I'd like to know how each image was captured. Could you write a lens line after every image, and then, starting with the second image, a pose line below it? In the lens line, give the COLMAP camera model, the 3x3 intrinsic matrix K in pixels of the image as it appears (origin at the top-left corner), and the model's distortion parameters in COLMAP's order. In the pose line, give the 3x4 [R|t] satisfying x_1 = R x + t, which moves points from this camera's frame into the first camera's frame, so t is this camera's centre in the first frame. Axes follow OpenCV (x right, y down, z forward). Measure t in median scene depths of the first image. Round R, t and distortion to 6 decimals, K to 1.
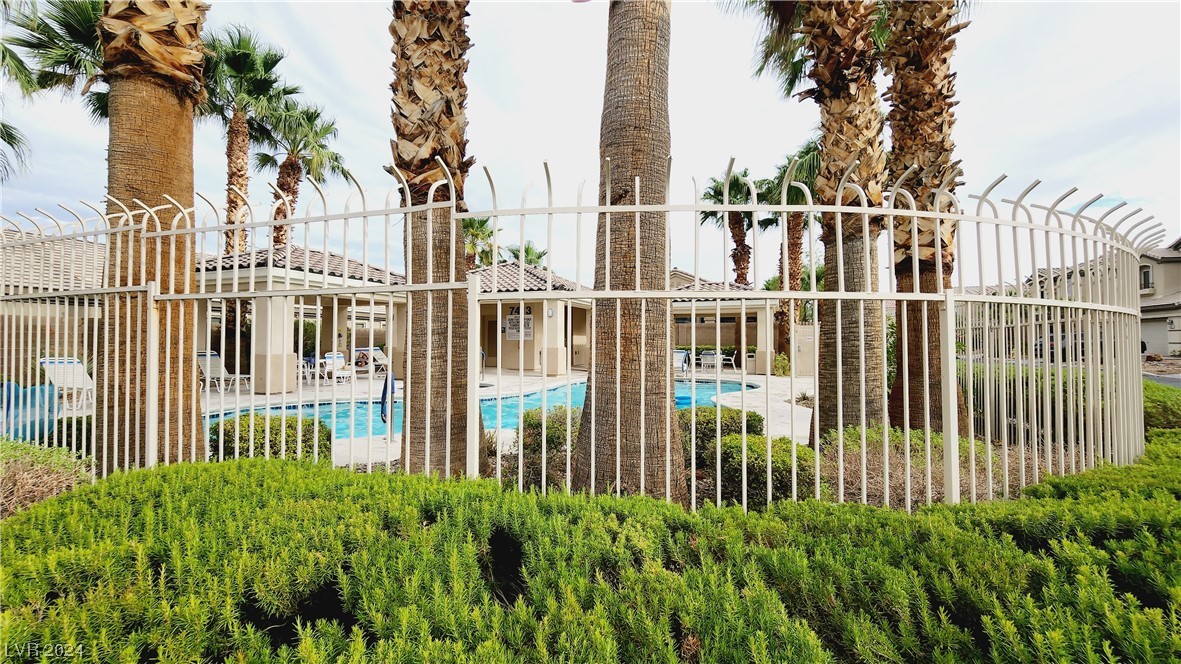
lens RADIAL K [[487.8, 0, 587.3], [0, 487.8, 330.5], [0, 0, 1]] dist [-0.002310, -0.000180]
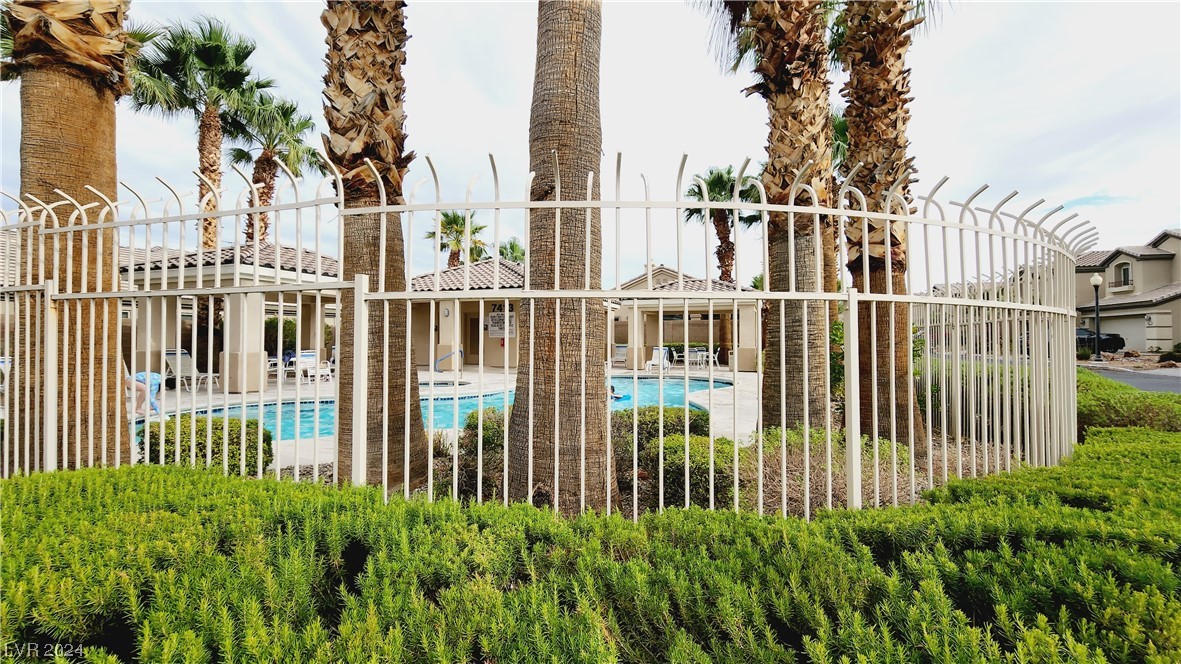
lens RADIAL K [[487.8, 0, 587.3], [0, 487.8, 330.5], [0, 0, 1]] dist [-0.002310, -0.000180]
pose [[0.999897, -0.001393, 0.014304, 0.103834], [0.001301, 0.999979, 0.006411, -0.003917], [-0.014313, -0.006391, 0.999877, 0.017113]]
